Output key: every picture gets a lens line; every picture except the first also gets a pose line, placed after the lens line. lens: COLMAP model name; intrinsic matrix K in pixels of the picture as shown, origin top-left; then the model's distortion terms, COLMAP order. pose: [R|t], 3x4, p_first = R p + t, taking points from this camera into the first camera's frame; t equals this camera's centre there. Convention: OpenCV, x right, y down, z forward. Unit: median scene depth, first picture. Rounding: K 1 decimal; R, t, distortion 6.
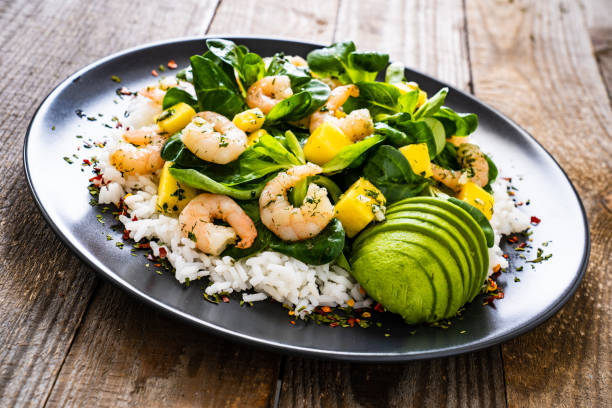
lens RADIAL K [[983.1, 0, 306.0], [0, 983.1, 204.0], [0, 0, 1]] dist [0.045087, 0.228754]
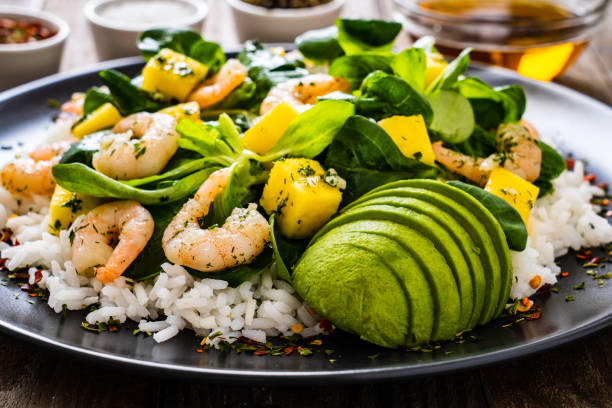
lens RADIAL K [[1473.0, 0, 306.0], [0, 1473.0, 204.0], [0, 0, 1]] dist [0.090277, 0.191686]
pose [[0.972442, -0.089830, -0.215146, 0.253934], [0.046809, 0.979228, -0.197288, 0.196948], [0.228400, 0.181780, 0.956446, -0.003069]]
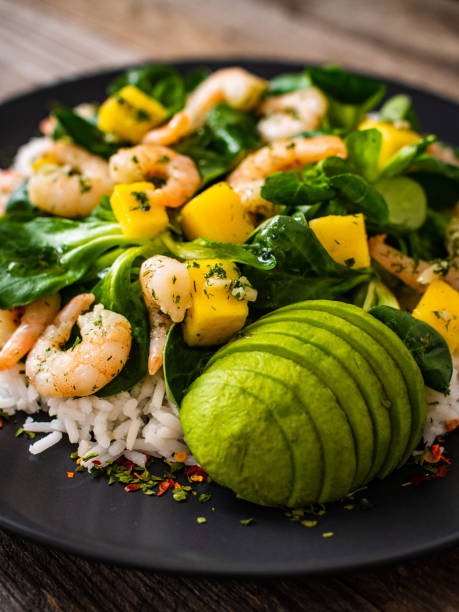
lens RADIAL K [[891.3, 0, 229.5], [0, 891.3, 306.0], [0, 0, 1]] dist [-0.137188, 0.082089]
pose [[0.925141, 0.100087, -0.366193, 0.250809], [-0.076340, 0.993963, 0.078805, -0.040645], [0.371870, -0.044950, 0.927196, 0.427423]]
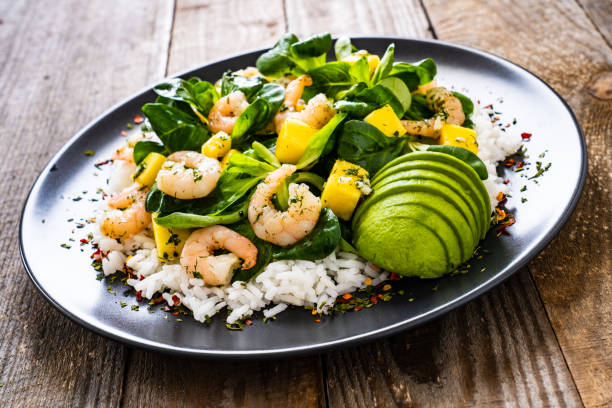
lens RADIAL K [[983.1, 0, 306.0], [0, 983.1, 204.0], [0, 0, 1]] dist [0.045087, 0.228754]
pose [[0.933212, -0.353758, -0.063016, 0.069332], [0.353826, 0.935253, -0.010460, 0.013229], [0.062636, -0.012536, 0.997958, 0.000448]]
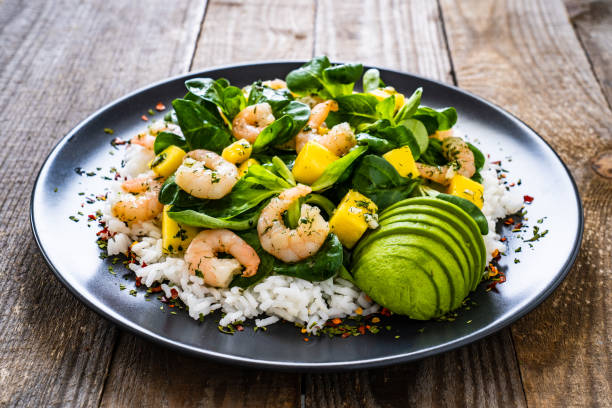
lens RADIAL K [[983.1, 0, 306.0], [0, 983.1, 204.0], [0, 0, 1]] dist [0.045087, 0.228754]
pose [[0.985444, -0.166909, -0.032268, 0.038244], [0.167100, 0.985934, 0.003317, -0.021981], [0.031261, -0.008661, 0.999474, -0.039971]]
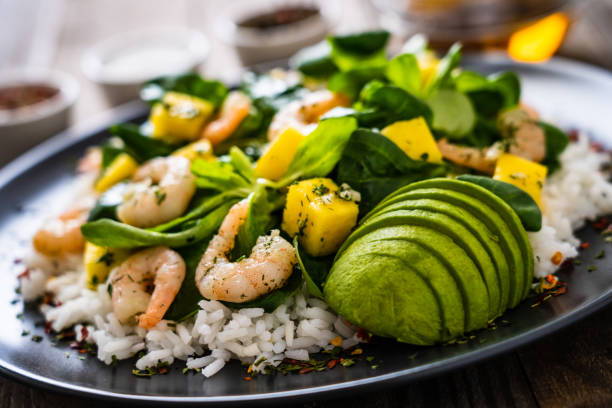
lens RADIAL K [[1473.0, 0, 306.0], [0, 1473.0, 204.0], [0, 0, 1]] dist [0.090277, 0.191686]
pose [[0.937742, -0.252548, -0.238453, 0.276042], [0.206560, 0.957419, -0.201696, 0.194757], [0.279238, 0.139884, 0.949978, -0.038358]]
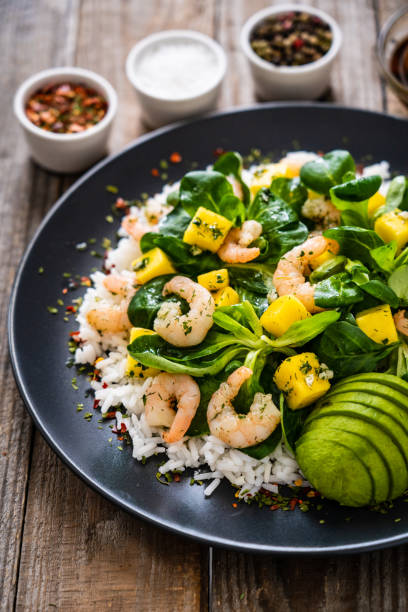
lens RADIAL K [[1473.0, 0, 204.0], [0, 1473.0, 306.0], [0, 0, 1]] dist [0.090277, 0.191686]
pose [[0.955482, 0.024979, -0.293990, 0.363846], [0.053954, 0.964816, 0.257331, -0.435937], [0.290074, -0.261737, 0.920517, -0.374712]]
